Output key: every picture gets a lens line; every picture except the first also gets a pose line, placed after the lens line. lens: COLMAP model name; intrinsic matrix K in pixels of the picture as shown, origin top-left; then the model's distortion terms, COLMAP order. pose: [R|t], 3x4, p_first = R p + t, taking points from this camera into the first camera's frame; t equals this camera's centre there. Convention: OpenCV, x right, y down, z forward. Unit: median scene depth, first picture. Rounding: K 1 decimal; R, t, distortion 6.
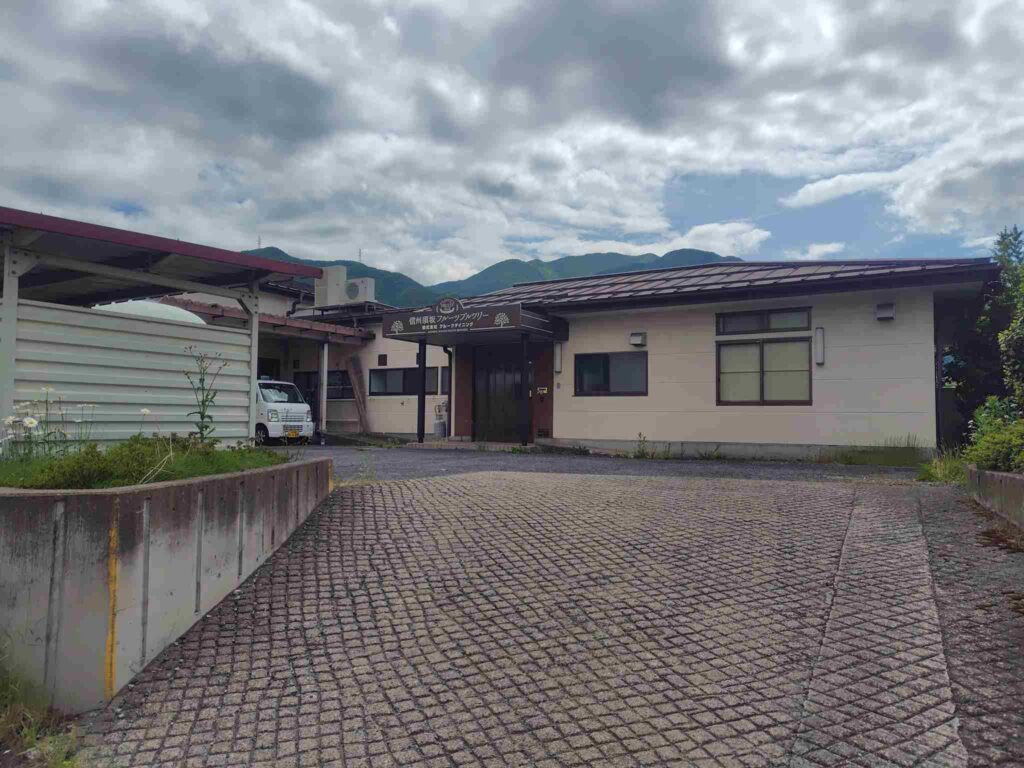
lens RADIAL K [[692.7, 0, 512.0], [0, 692.7, 384.0], [0, 0, 1]] dist [0.001554, 0.002177]
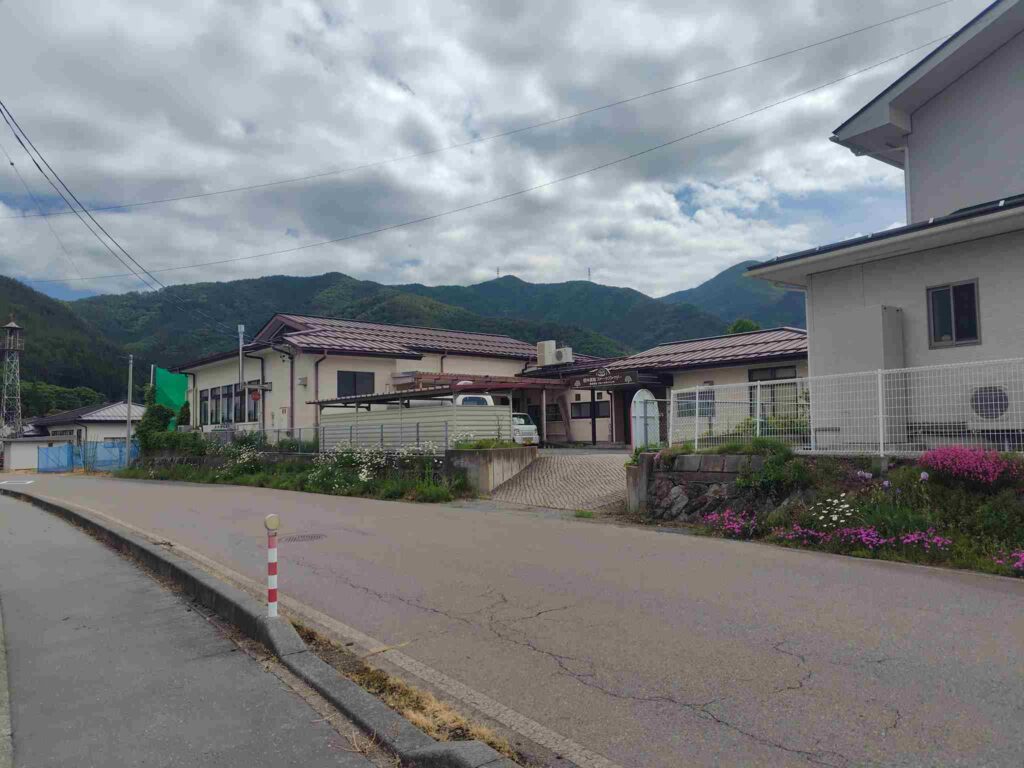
lens RADIAL K [[692.7, 0, 512.0], [0, 692.7, 384.0], [0, 0, 1]] dist [0.001554, 0.002177]
pose [[0.943600, -0.045411, -0.327960, 0.248673], [0.039138, 0.998903, -0.025707, -0.035014], [0.328767, 0.011421, 0.944342, -0.735534]]
